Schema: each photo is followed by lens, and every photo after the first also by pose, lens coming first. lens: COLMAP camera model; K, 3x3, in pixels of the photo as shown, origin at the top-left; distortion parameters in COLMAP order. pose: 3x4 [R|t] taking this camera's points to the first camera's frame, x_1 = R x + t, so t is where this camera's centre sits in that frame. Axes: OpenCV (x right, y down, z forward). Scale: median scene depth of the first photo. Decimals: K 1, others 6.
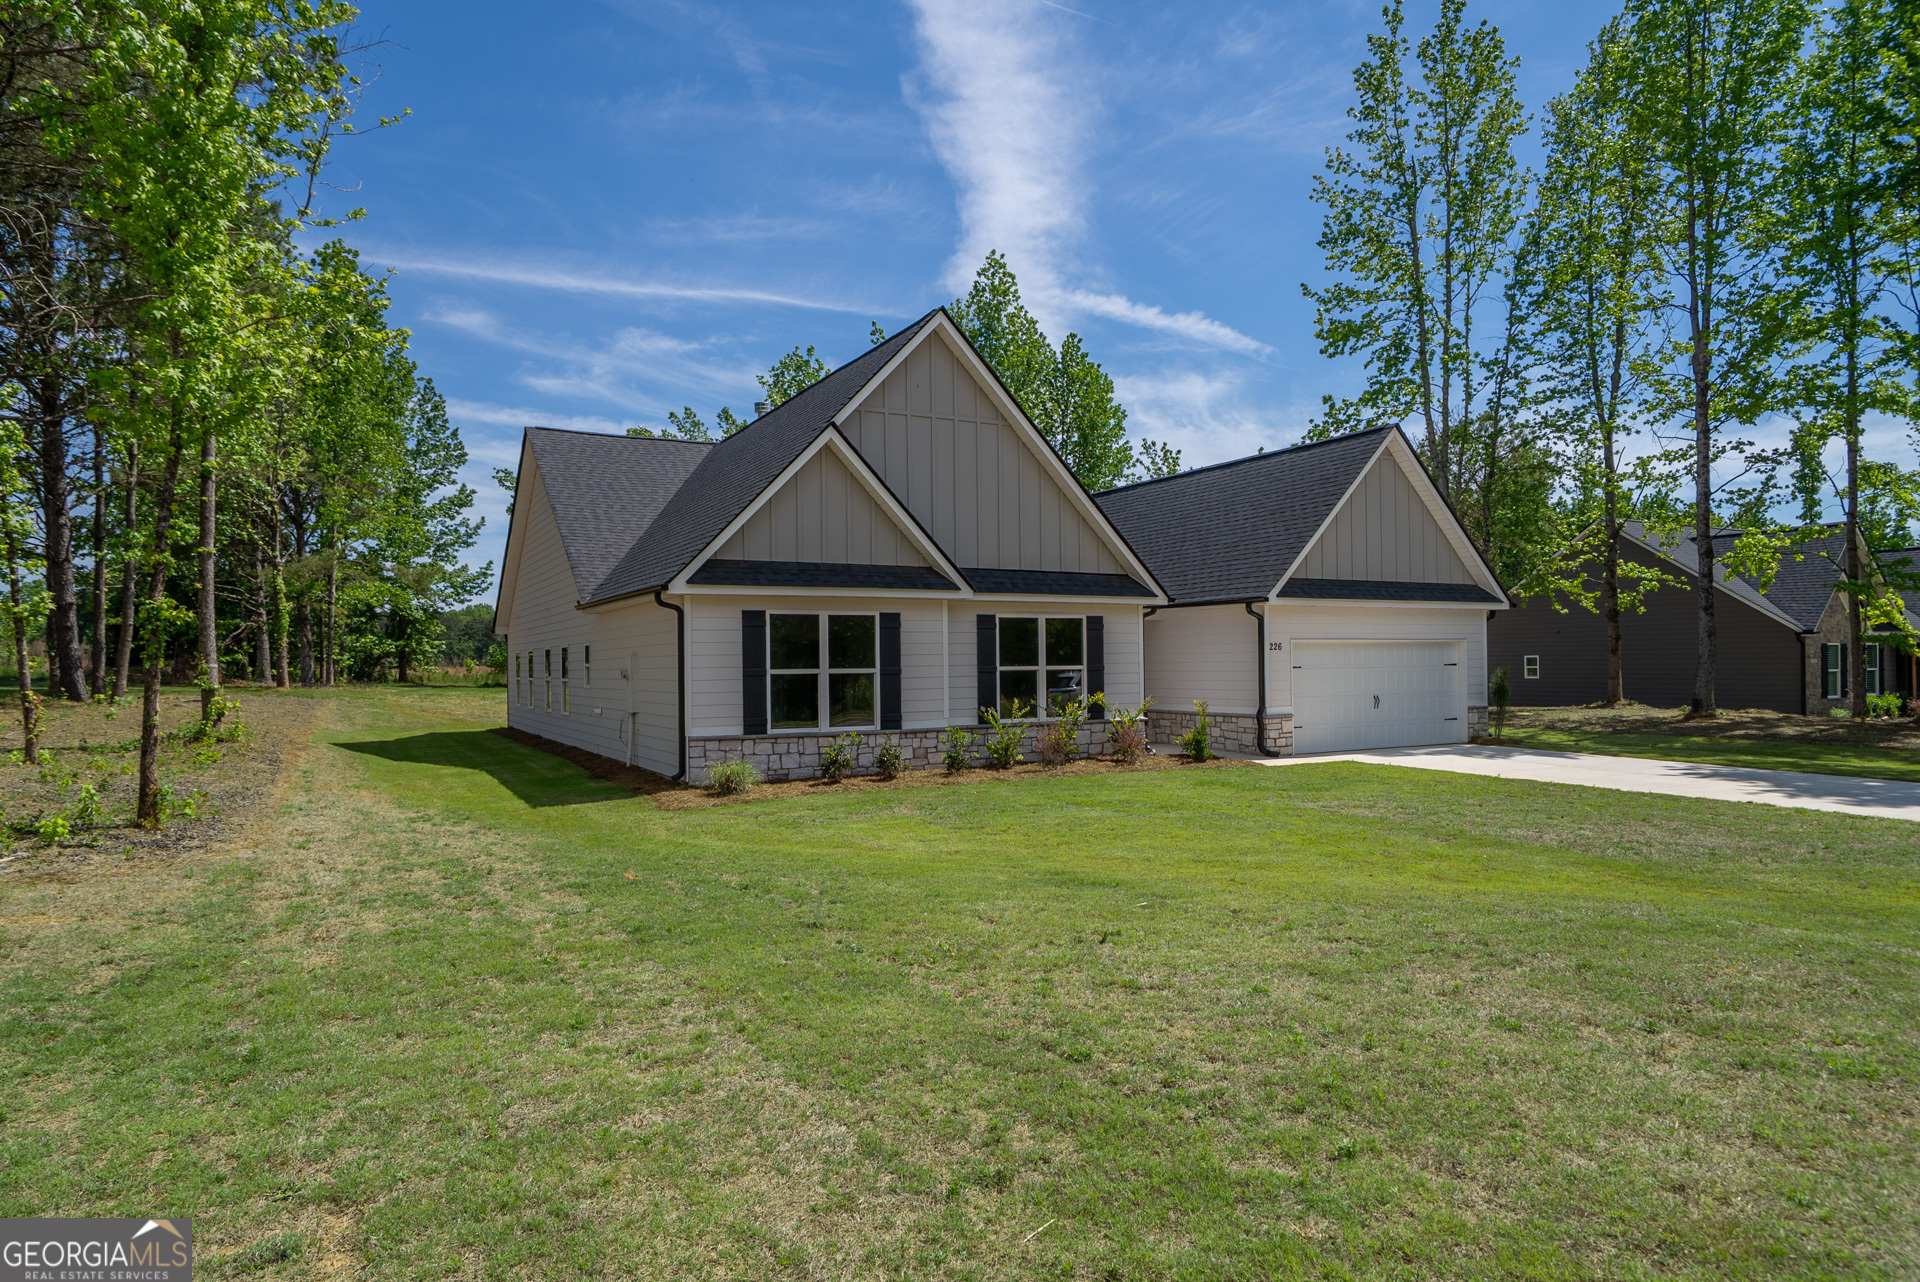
lens RADIAL K [[1157.4, 0, 960.0], [0, 1157.4, 641.0], [0, 0, 1]] dist [-0.001618, 0.000017]
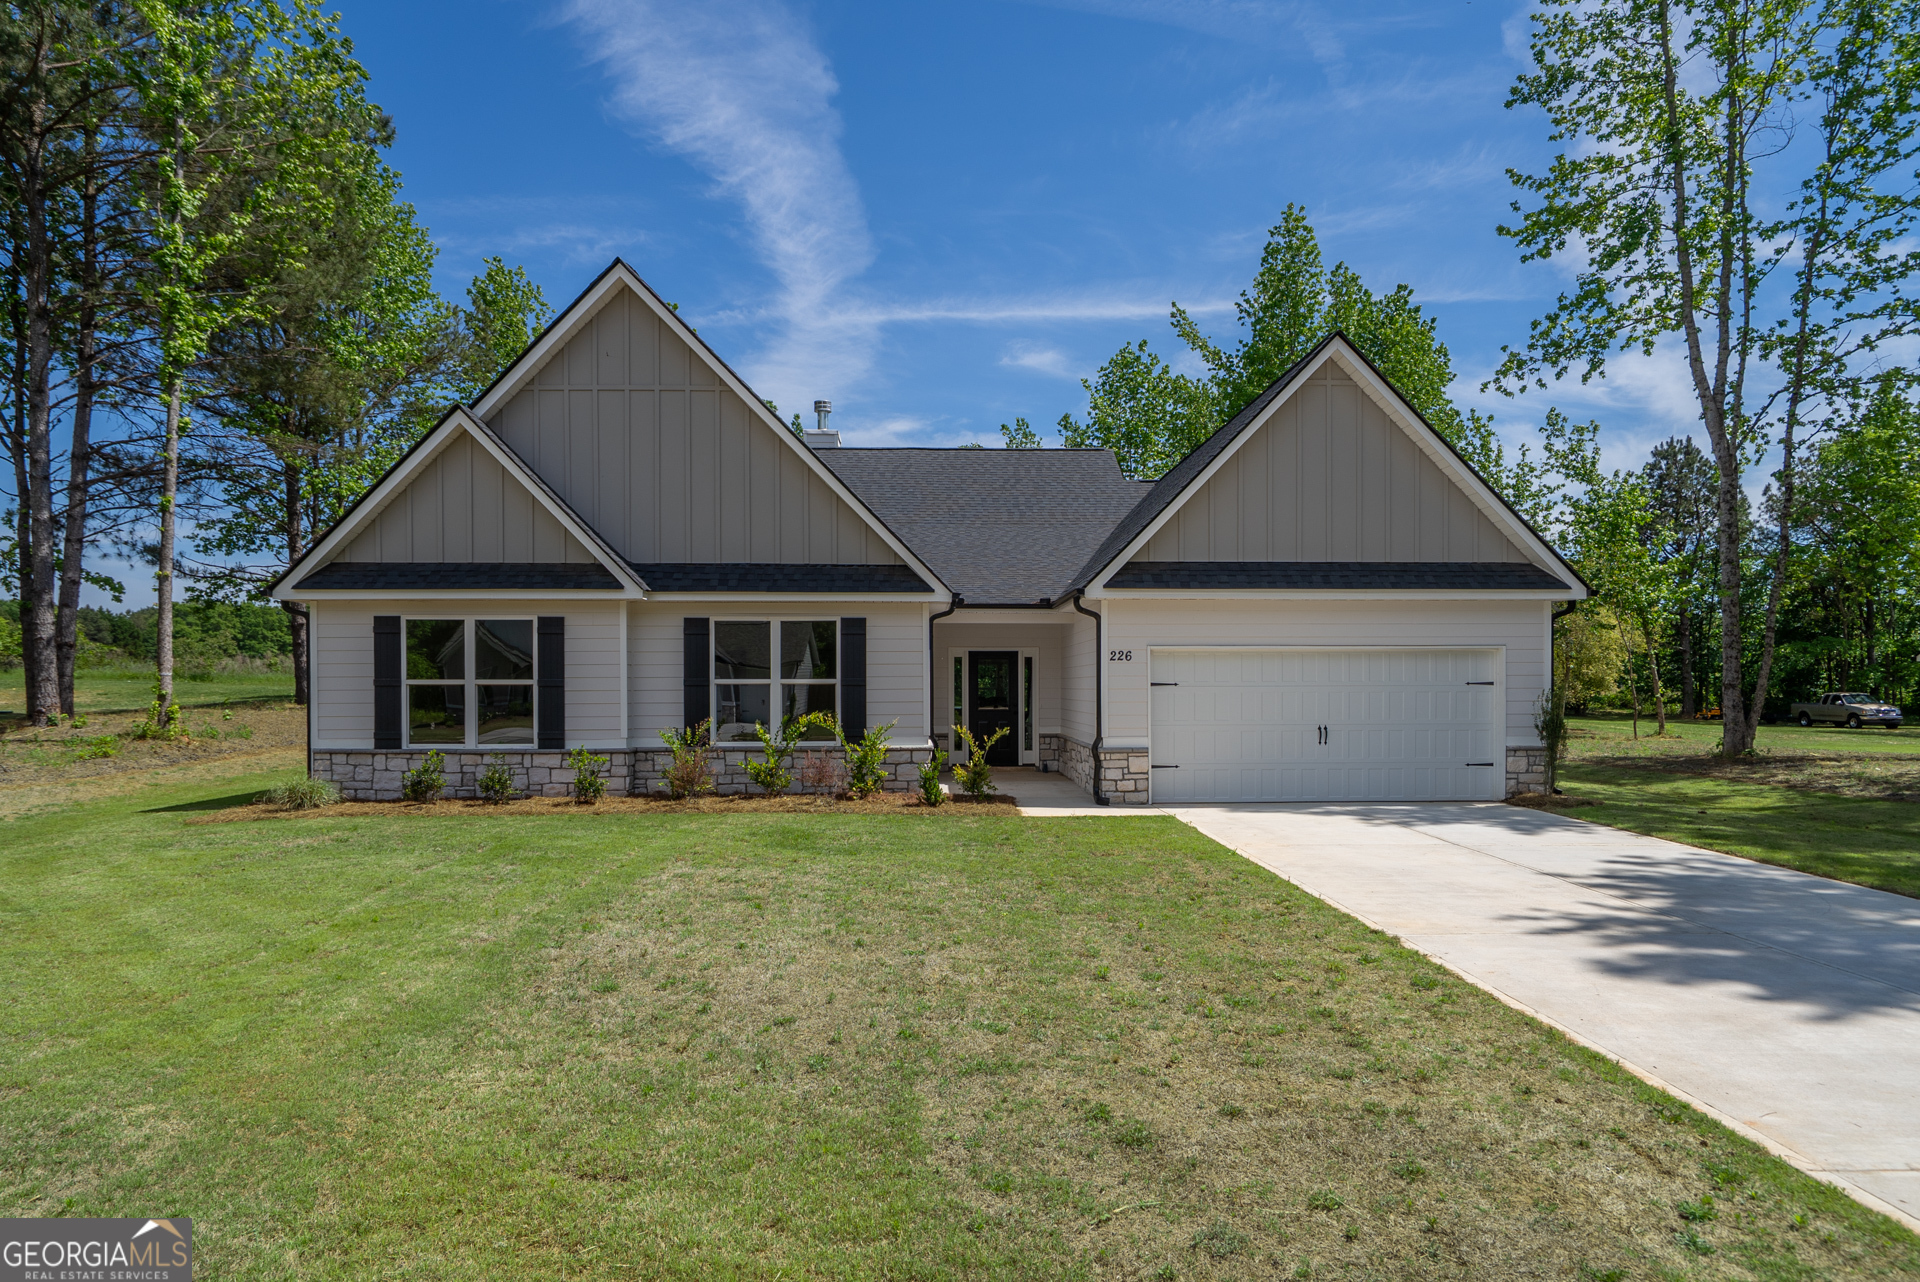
lens RADIAL K [[1106.4, 0, 956.2], [0, 1106.4, 675.5], [0, 0, 1]] dist [-0.000785, -0.000991]
pose [[0.890521, 0.011900, -0.454786, 0.538099], [0.000452, 0.999634, 0.027042, -0.002103], [0.454942, -0.024287, 0.890190, 0.350278]]
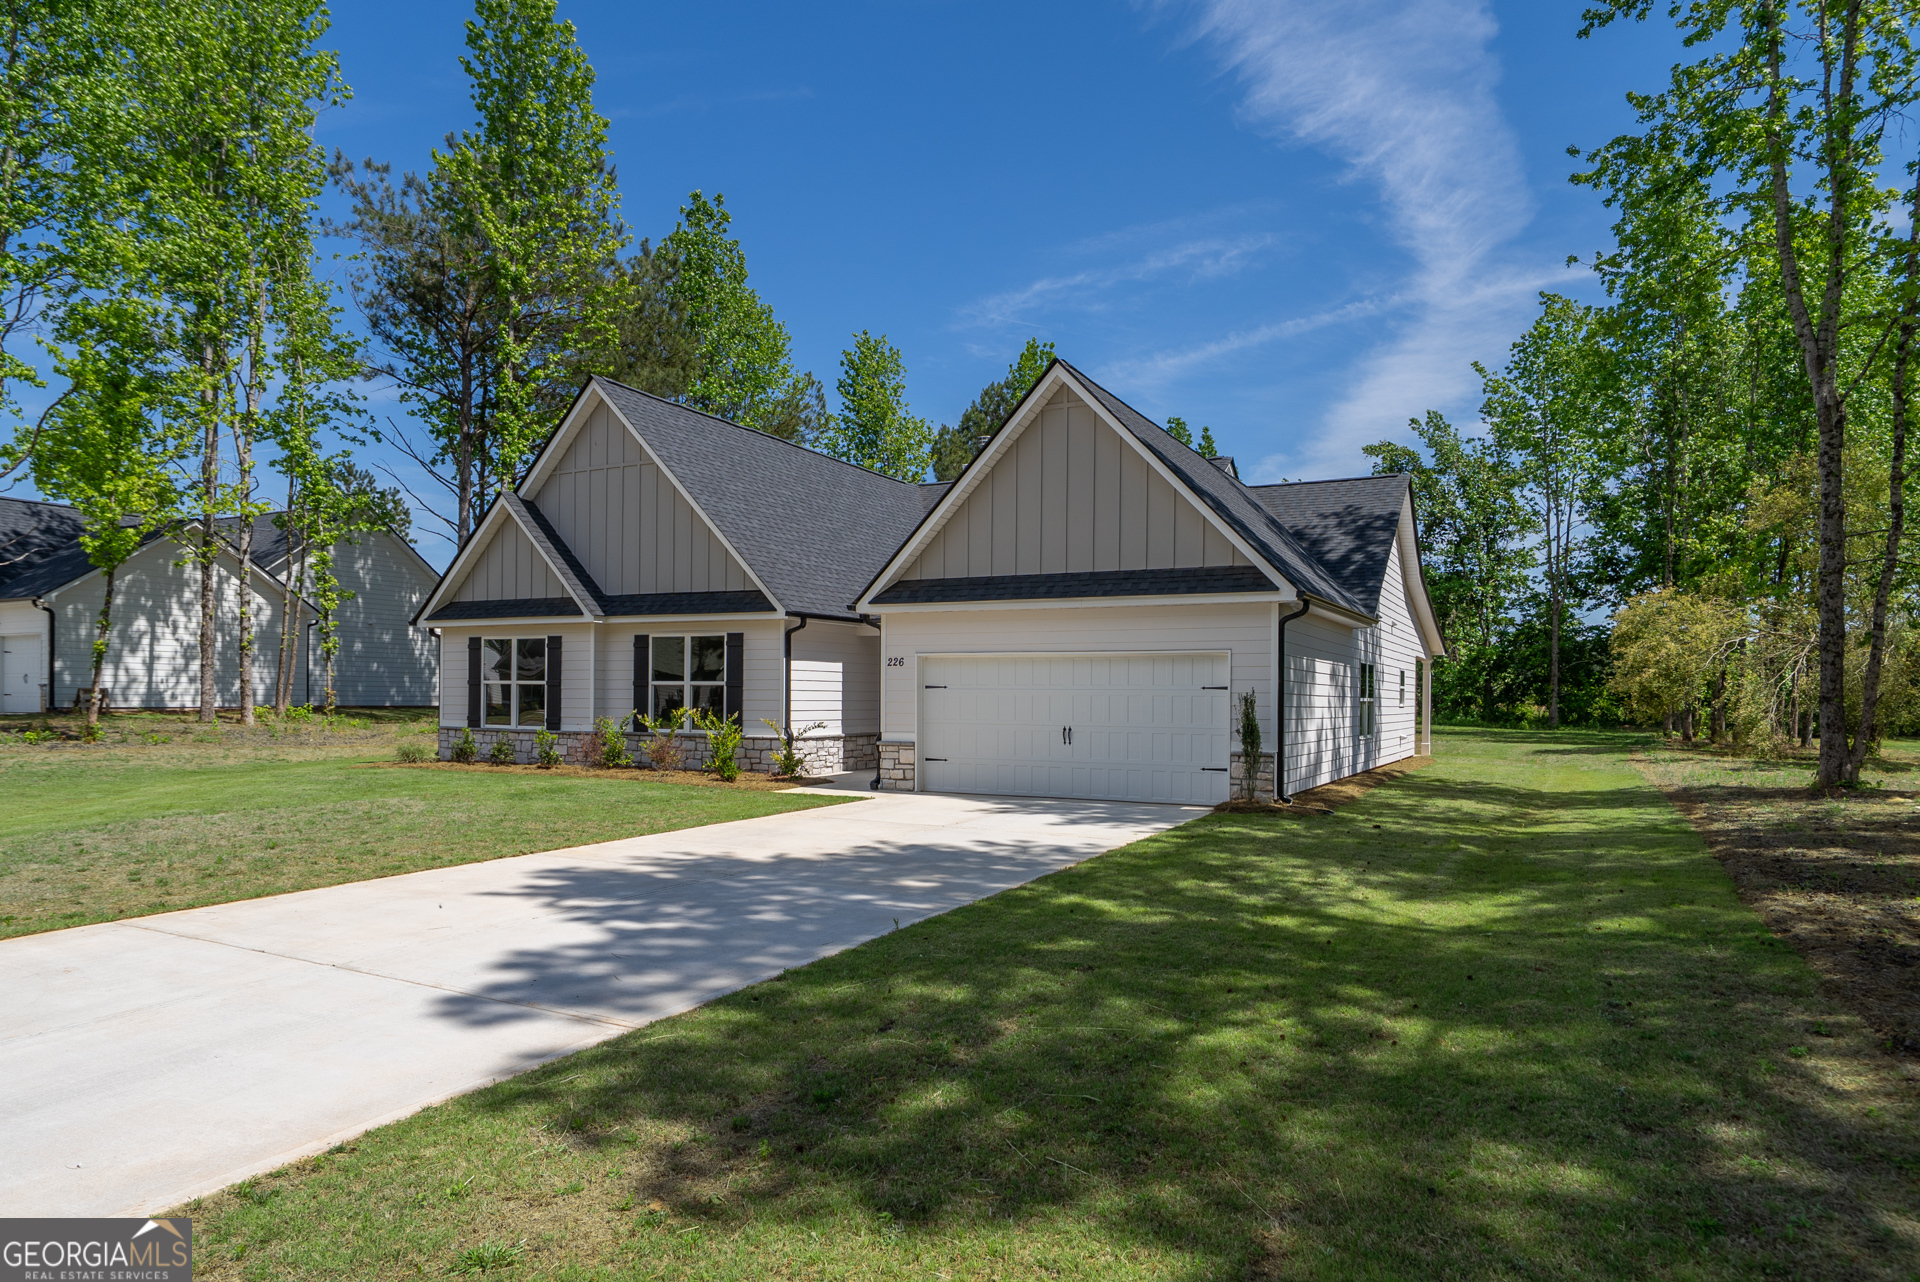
lens RADIAL K [[1146.1, 0, 962.5], [0, 1146.1, 682.2], [0, 0, 1]] dist [0.000264, 0.000014]
pose [[0.549806, 0.010277, -0.835229, 1.082878], [0.004750, 0.999870, 0.015430, 0.007281], [0.835279, -0.012451, 0.549686, 0.621144]]
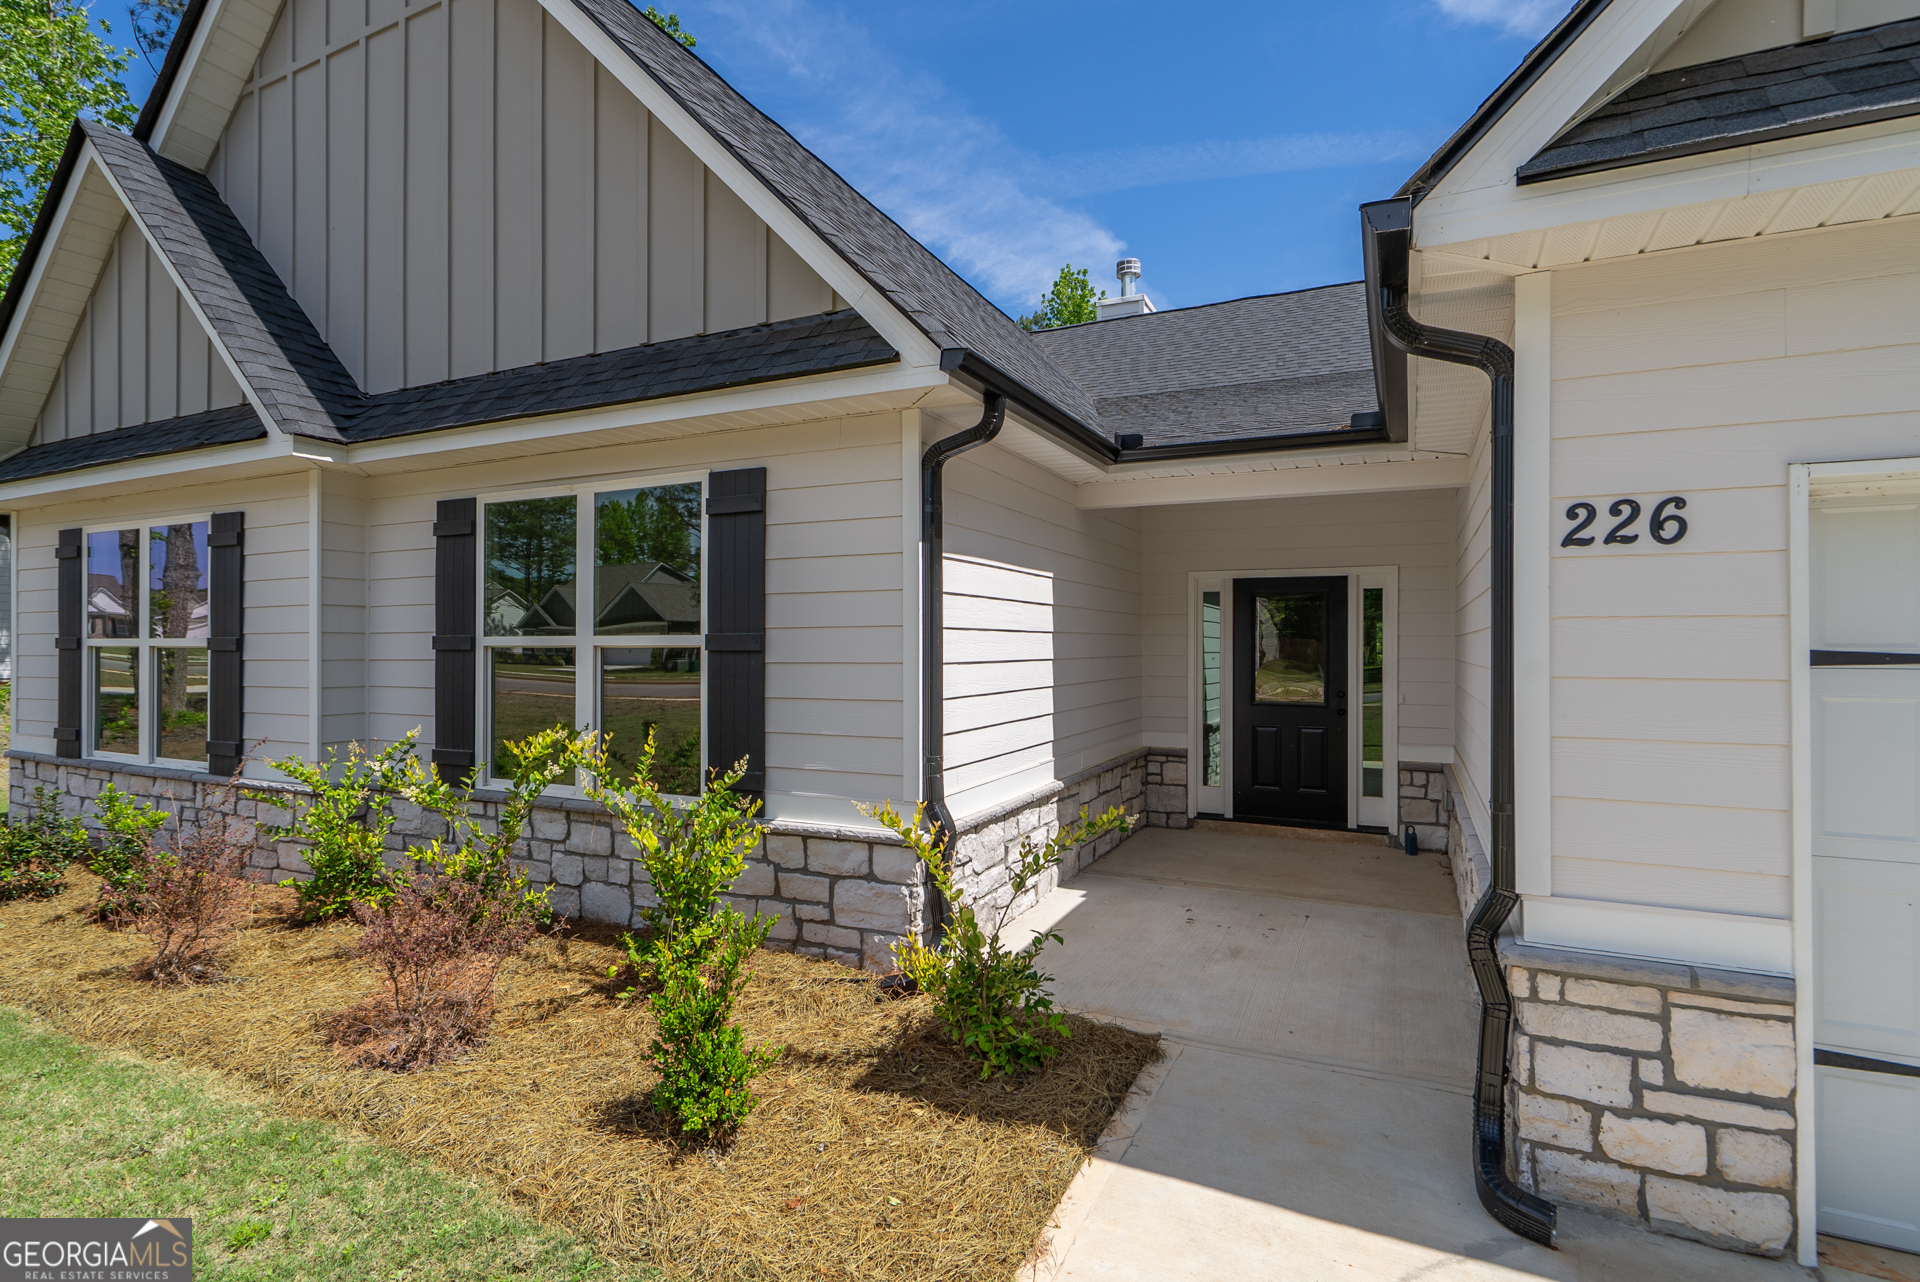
lens RADIAL K [[932.6, 0, 929.8], [0, 932.6, 638.7], [0, 0, 1]] dist [0.001932, 0.000460]
pose [[0.566286, 0.011628, -0.824127, 0.348669], [0.014866, 0.999594, 0.024318, 0.017330], [0.824075, -0.026022, 0.565883, 0.916787]]
